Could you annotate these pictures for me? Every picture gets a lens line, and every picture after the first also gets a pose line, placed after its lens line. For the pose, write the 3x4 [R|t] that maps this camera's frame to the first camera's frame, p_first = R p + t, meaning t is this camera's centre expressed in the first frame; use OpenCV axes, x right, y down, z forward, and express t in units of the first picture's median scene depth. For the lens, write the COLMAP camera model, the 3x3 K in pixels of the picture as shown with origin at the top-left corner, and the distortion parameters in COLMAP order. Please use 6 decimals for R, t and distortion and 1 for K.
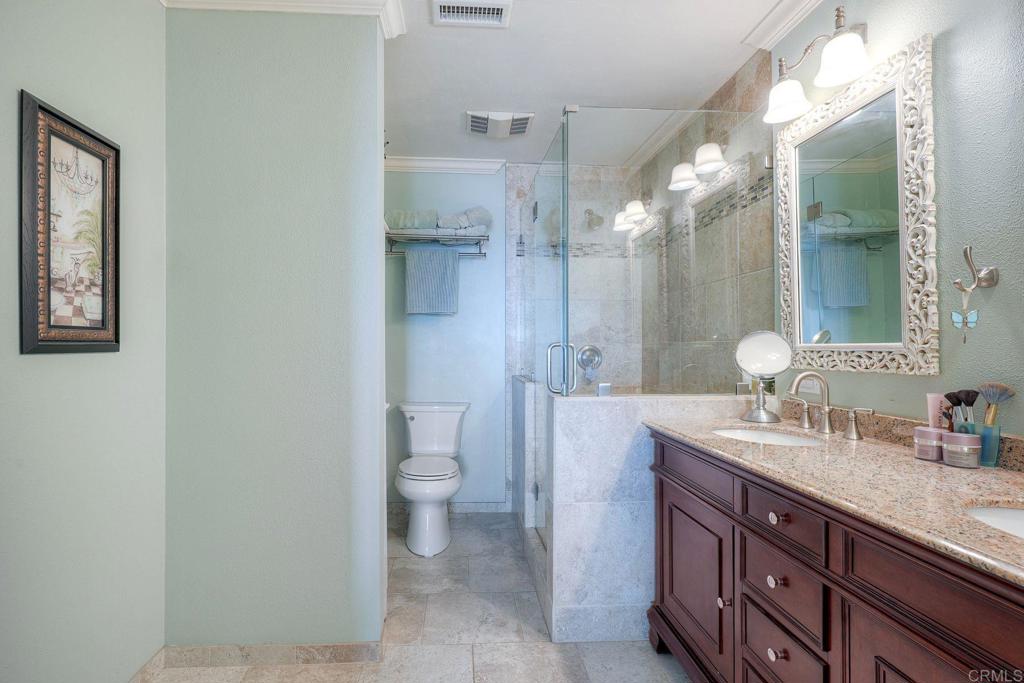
lens RADIAL K [[463.4, 0, 507.9], [0, 463.4, 347.7], [0, 0, 1]] dist [-0.029244, 0.000551]
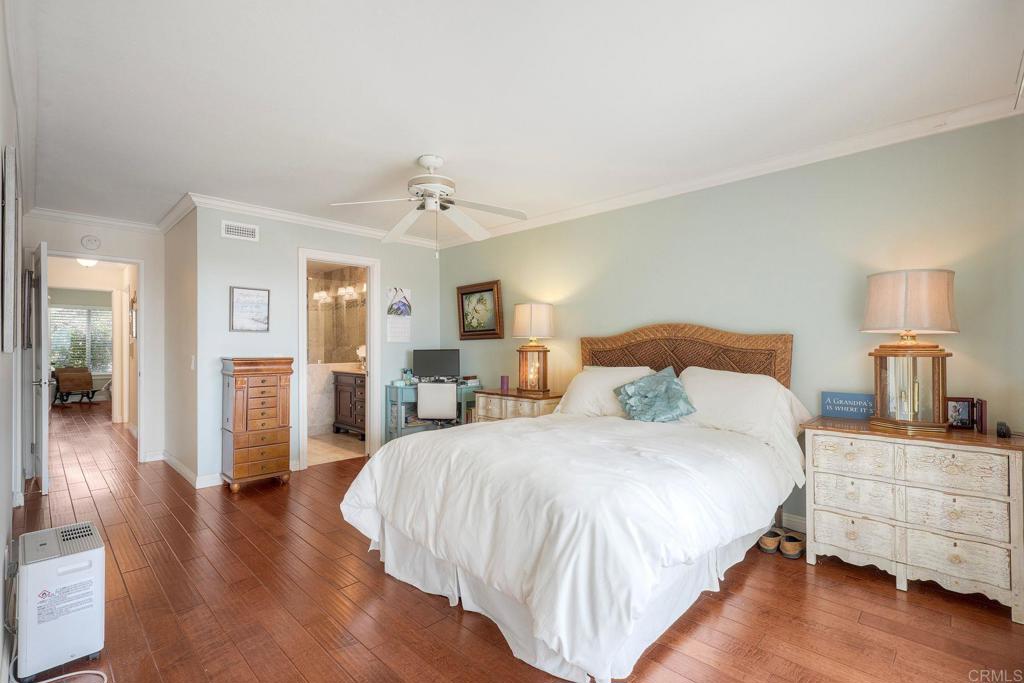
lens RADIAL K [[463.4, 0, 509.1], [0, 463.4, 344.5], [0, 0, 1]] dist [-0.029244, 0.000551]
pose [[0.752025, 0.000506, 0.659134, -0.771754], [-0.001205, 0.999999, 0.000607, -0.032880], [-0.659133, -0.001251, 0.752025, -1.953624]]
